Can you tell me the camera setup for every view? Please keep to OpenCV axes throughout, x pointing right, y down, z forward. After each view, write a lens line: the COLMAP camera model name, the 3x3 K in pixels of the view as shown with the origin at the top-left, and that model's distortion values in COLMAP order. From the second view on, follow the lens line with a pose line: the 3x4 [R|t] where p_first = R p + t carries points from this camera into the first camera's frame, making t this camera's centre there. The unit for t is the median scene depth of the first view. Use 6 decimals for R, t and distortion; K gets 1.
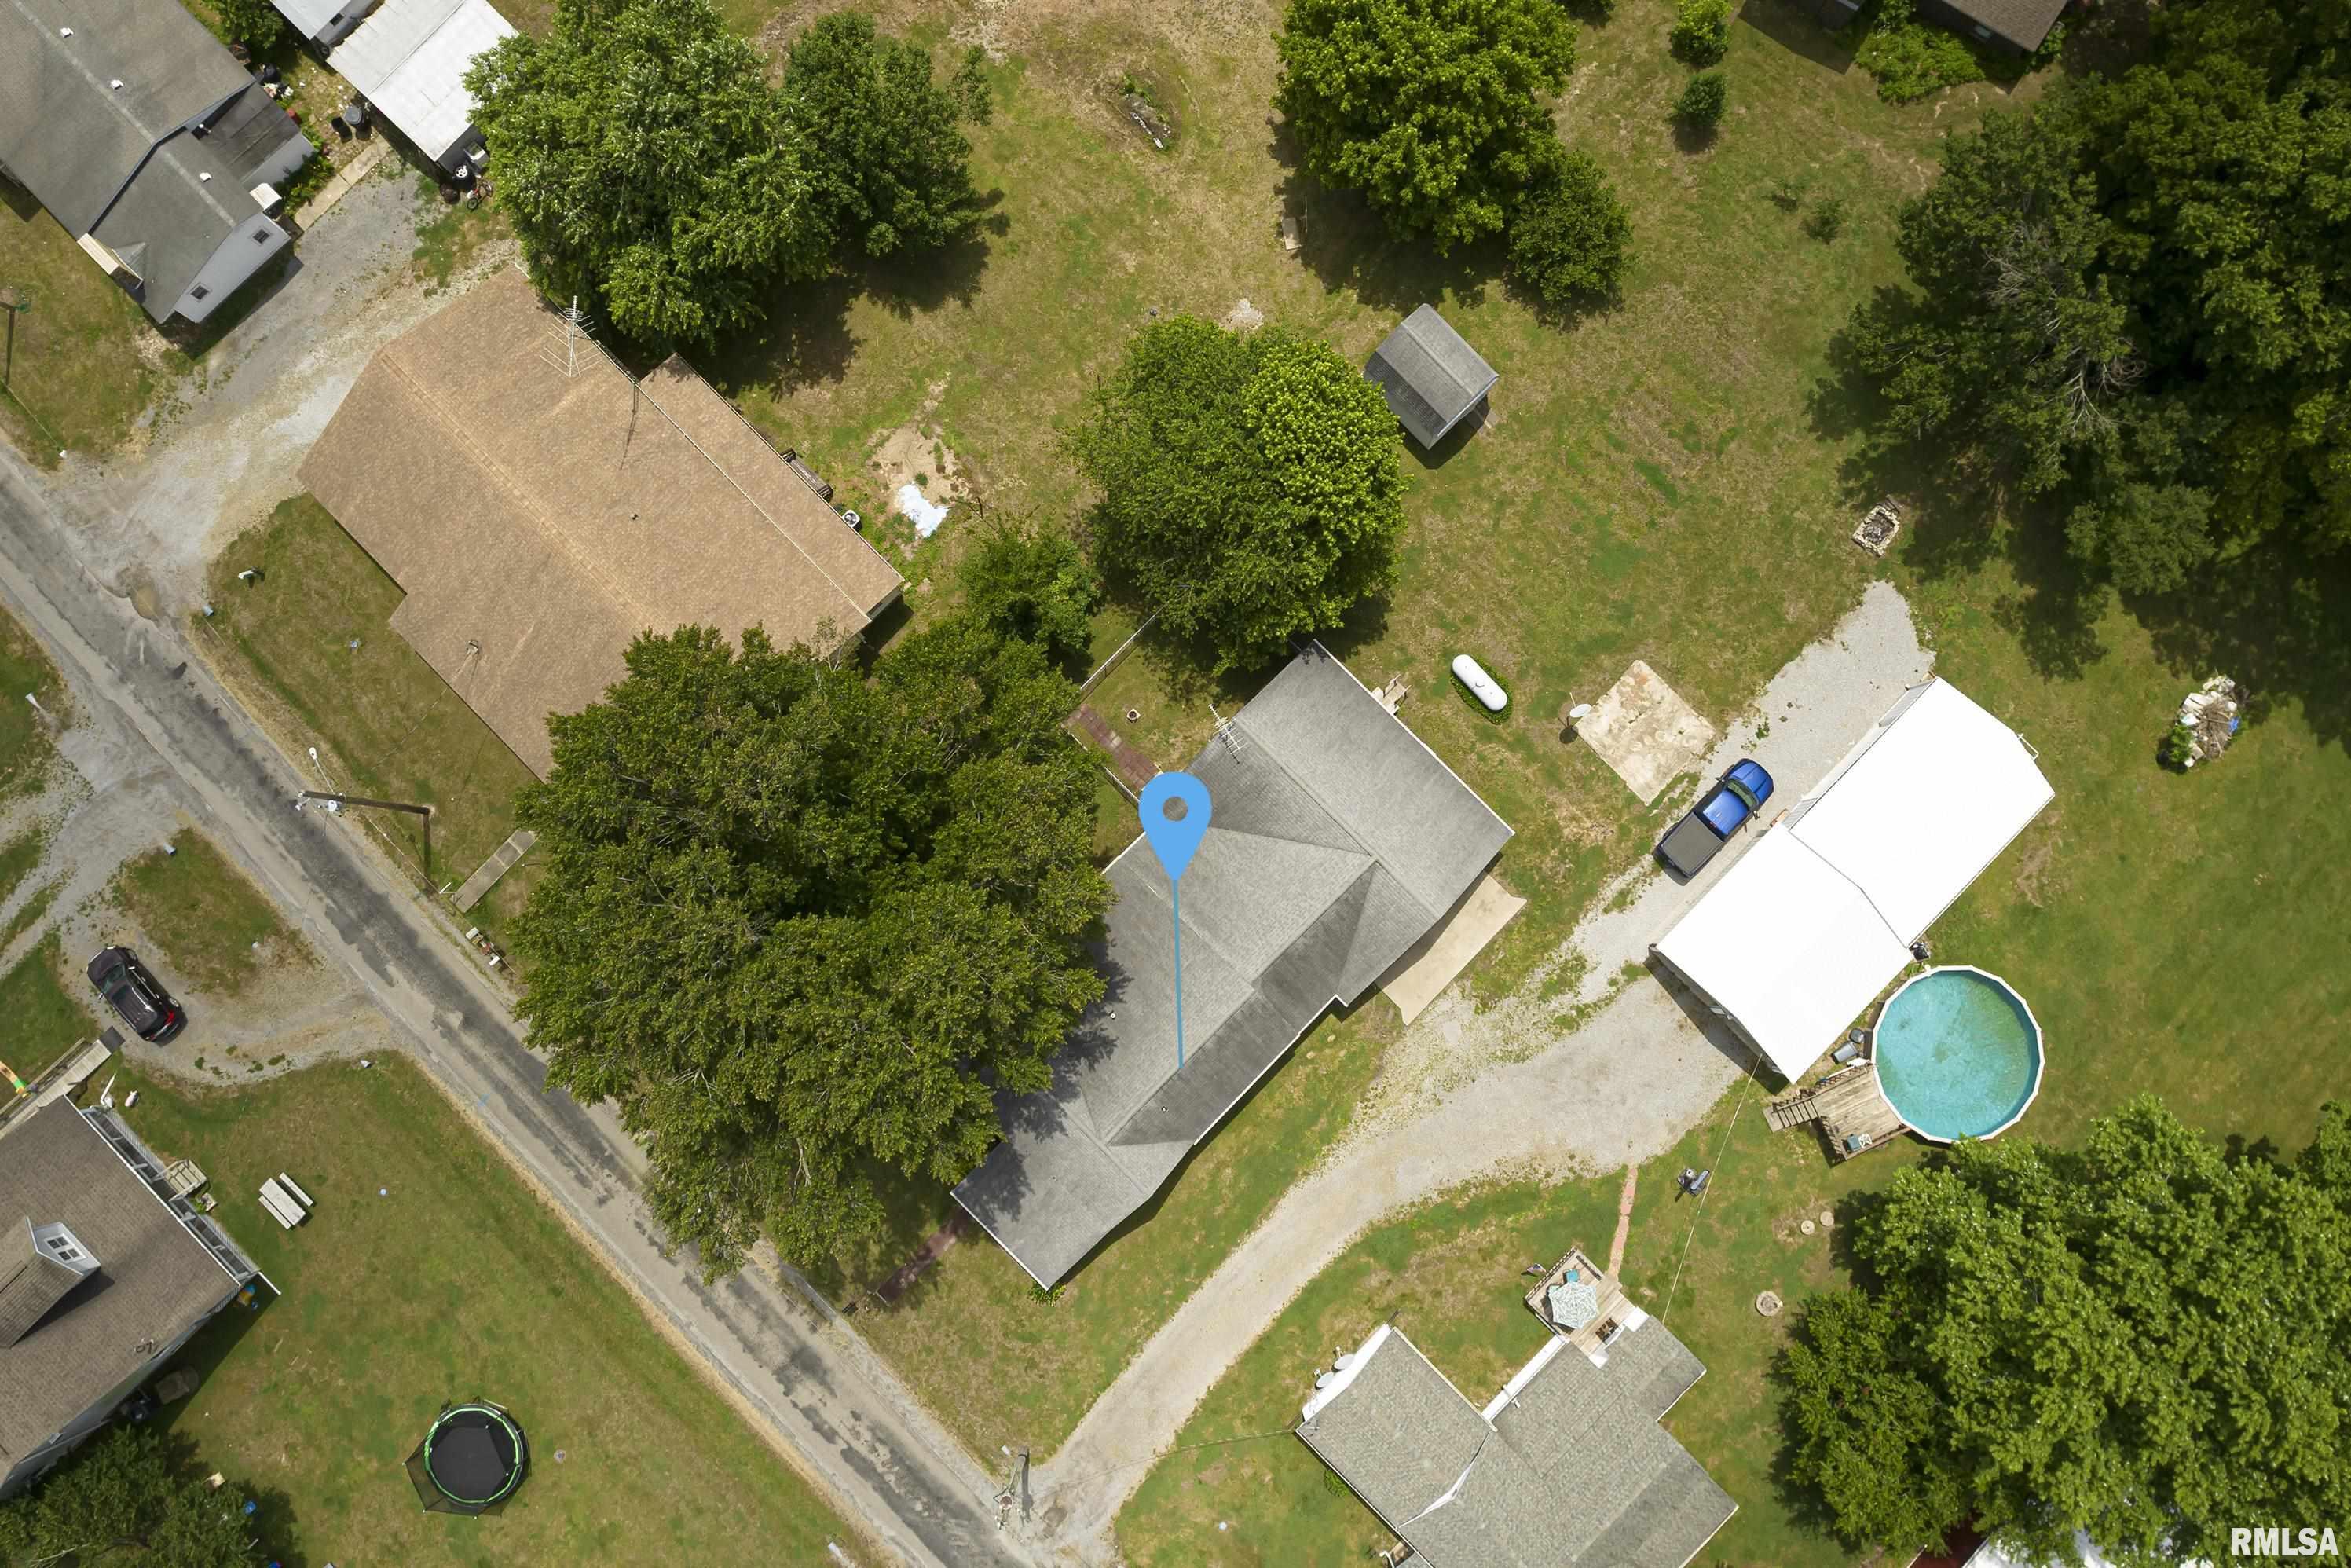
lens RADIAL K [[1776.1, 0, 1175.5], [0, 1776.1, 784.0], [0, 0, 1]] dist [-0.040278, 0.011866]
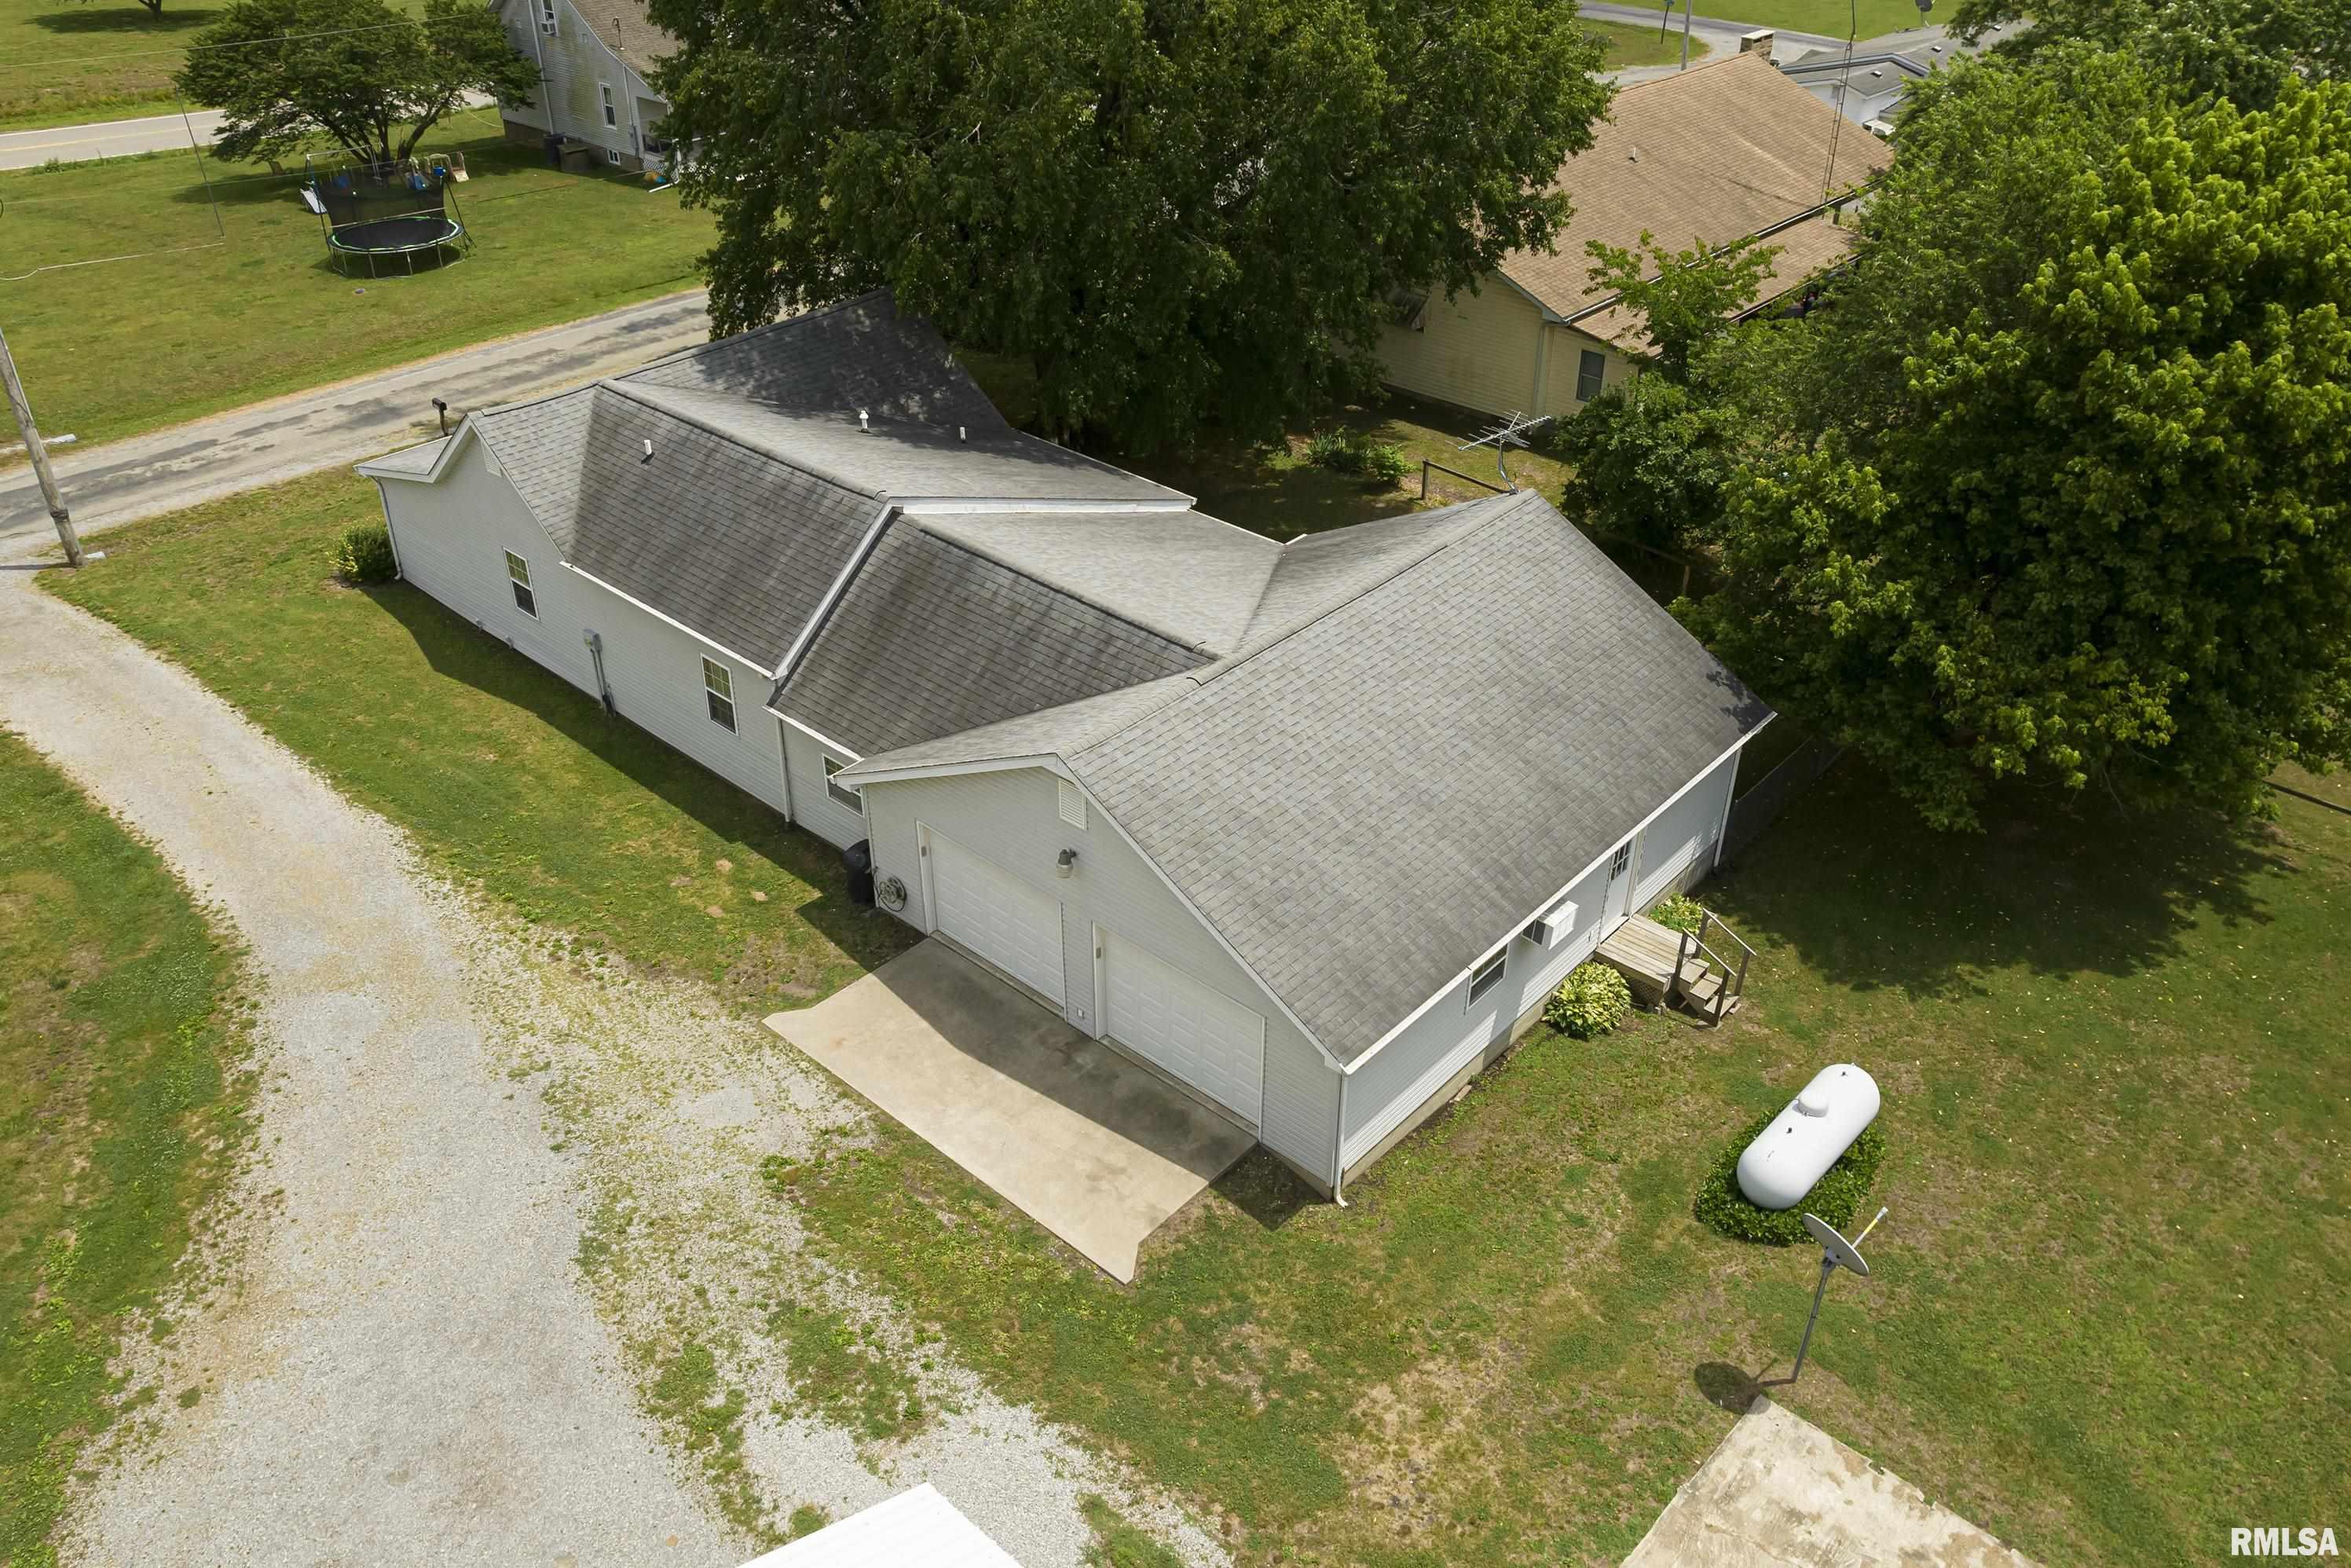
lens RADIAL K [[1776.1, 0, 1175.5], [0, 1776.1, 784.0], [0, 0, 1]] dist [-0.040278, 0.011866]
pose [[0.046353, 0.530457, -0.846444, 0.406482], [-0.996642, 0.081814, -0.003306, 0.052244], [0.067497, 0.843755, 0.532468, 0.781889]]
